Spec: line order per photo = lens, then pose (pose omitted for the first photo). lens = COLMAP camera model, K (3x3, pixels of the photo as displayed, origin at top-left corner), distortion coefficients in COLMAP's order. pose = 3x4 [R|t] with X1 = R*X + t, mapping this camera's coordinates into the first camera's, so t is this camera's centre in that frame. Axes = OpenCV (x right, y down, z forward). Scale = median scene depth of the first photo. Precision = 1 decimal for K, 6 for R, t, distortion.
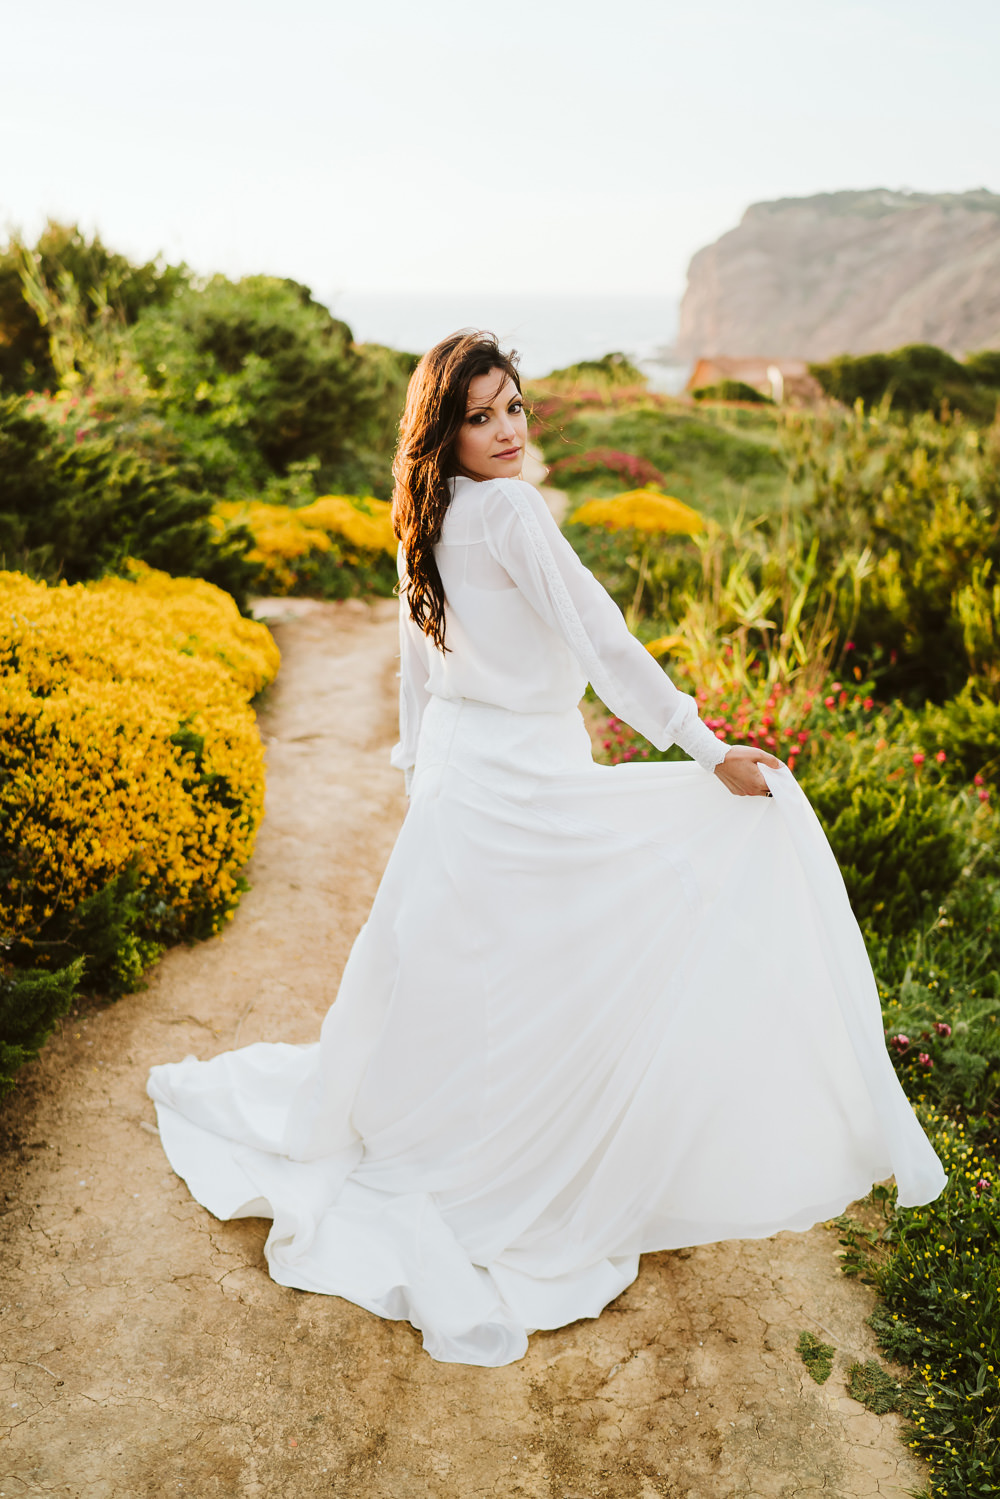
lens RADIAL K [[1532.2, 0, 498.5], [0, 1532.2, 745.3], [0, 0, 1]] dist [-0.002870, 0.000000]
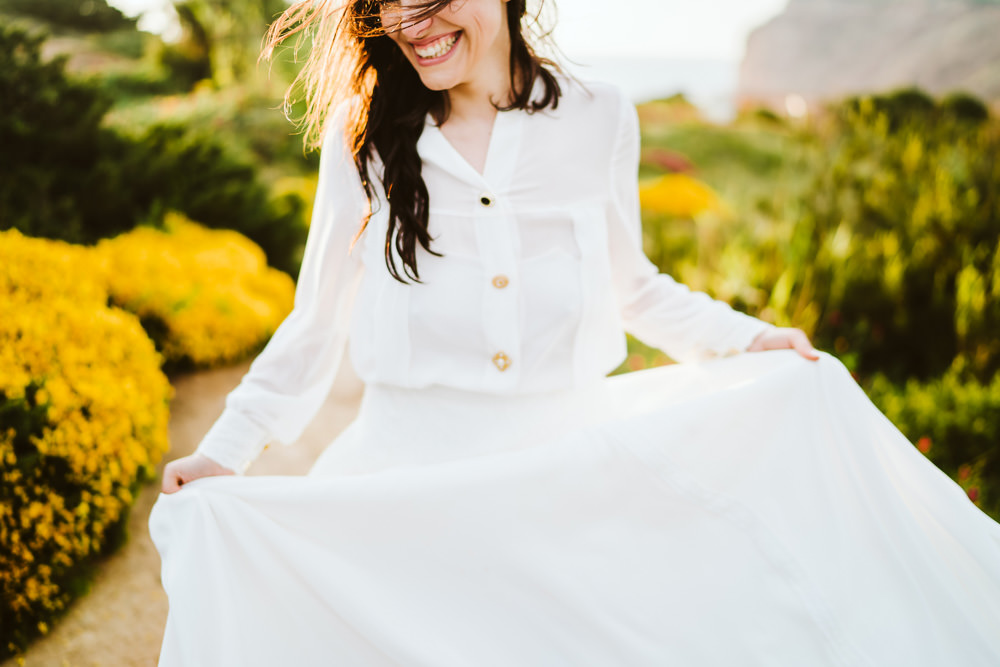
lens RADIAL K [[1022.2, 0, 501.6], [0, 1022.2, 336.8], [0, 0, 1]] dist [-0.002870, 0.000000]
pose [[0.994078, 0.044116, -0.099311, 0.074989], [-0.046067, 0.998786, -0.017441, -0.030681], [0.098421, 0.021913, 0.994904, 0.291798]]
